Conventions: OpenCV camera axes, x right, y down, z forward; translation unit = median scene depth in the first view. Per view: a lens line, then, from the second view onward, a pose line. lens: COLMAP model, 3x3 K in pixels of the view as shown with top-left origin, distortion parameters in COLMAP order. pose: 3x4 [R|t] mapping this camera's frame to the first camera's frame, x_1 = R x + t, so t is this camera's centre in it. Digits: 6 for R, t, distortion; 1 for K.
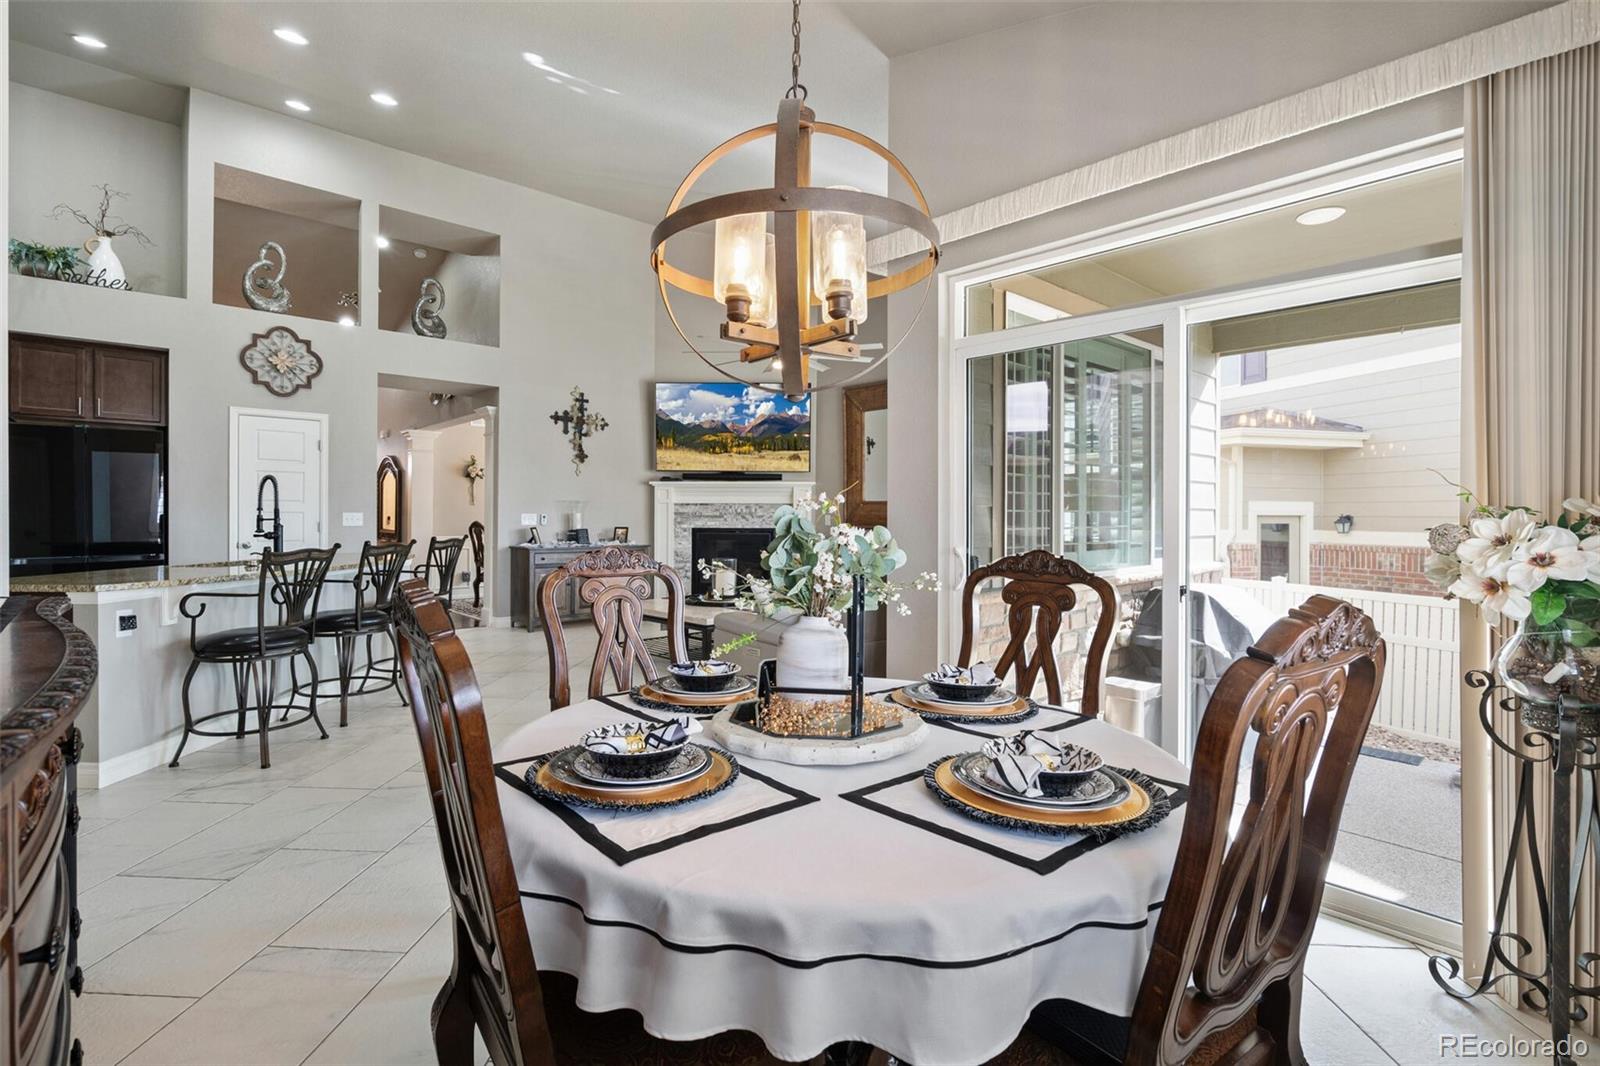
lens RADIAL K [[774.2, 0, 788.8], [0, 774.2, 519.2], [0, 0, 1]] dist [-0.002451, 0.000431]
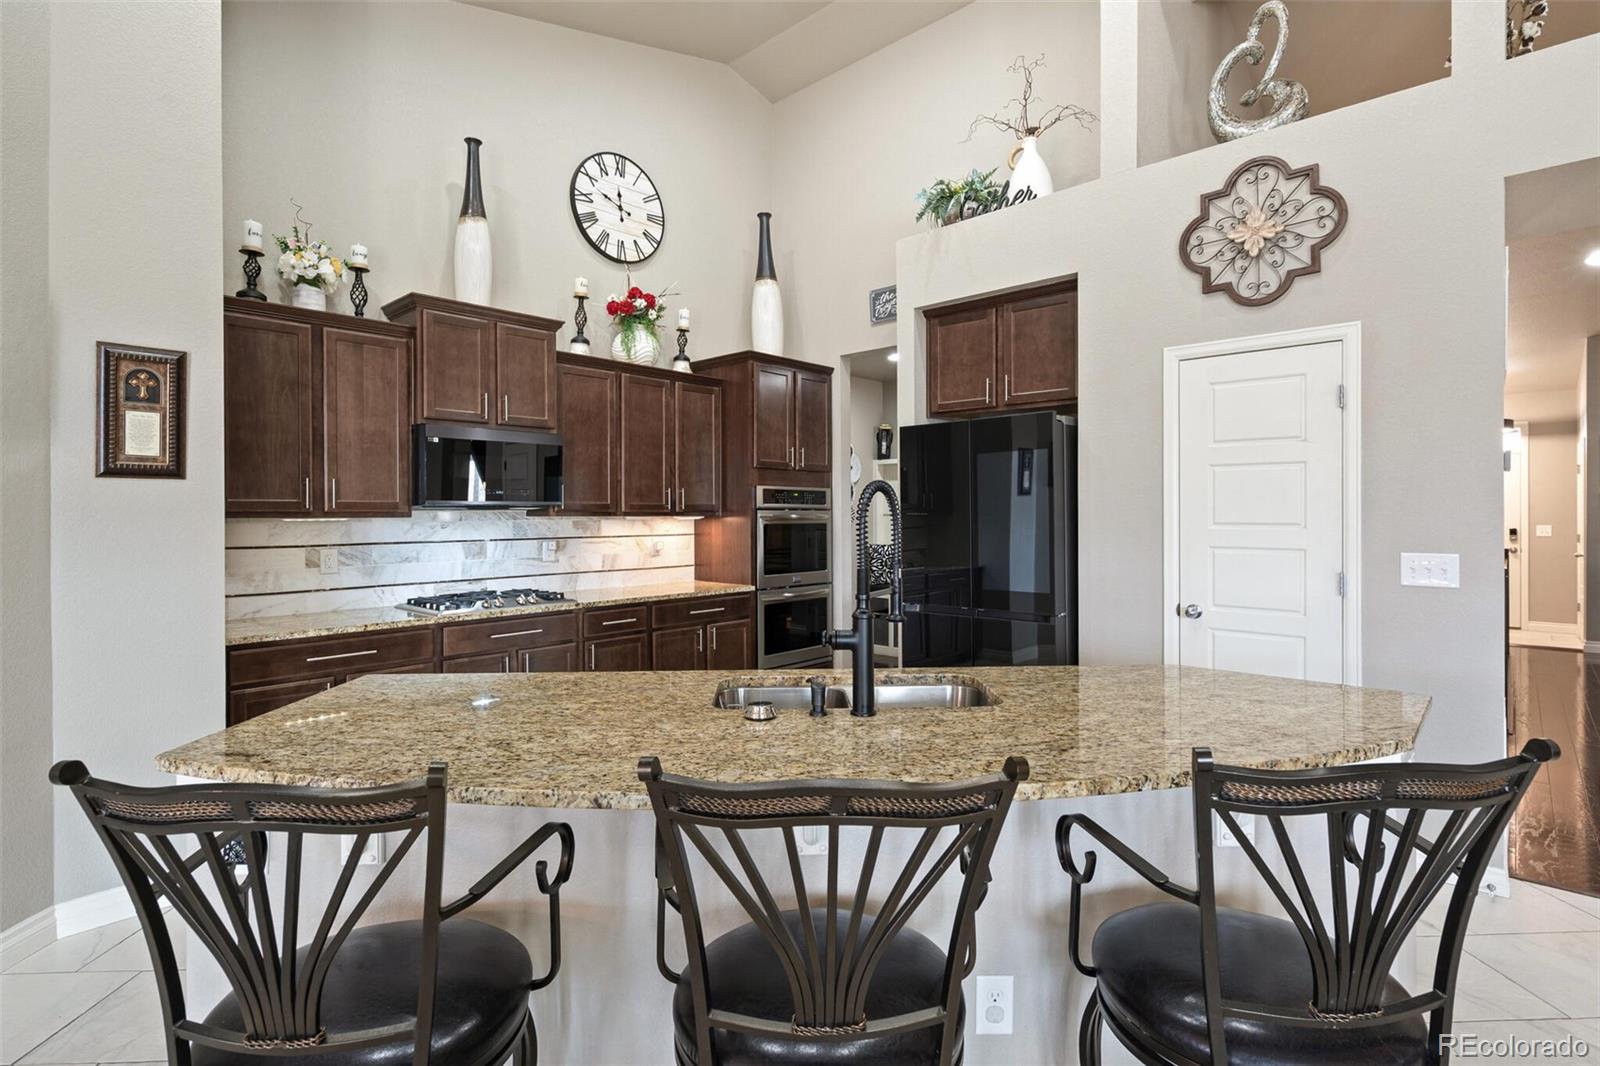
lens RADIAL K [[774.2, 0, 802.2], [0, 774.2, 516.4], [0, 0, 1]] dist [-0.002451, 0.000431]
pose [[0.092649, -0.002558, -0.995696, -0.203454], [-0.004215, 0.999987, -0.002961, -0.025747], [0.995690, 0.004471, 0.092637, 0.665678]]
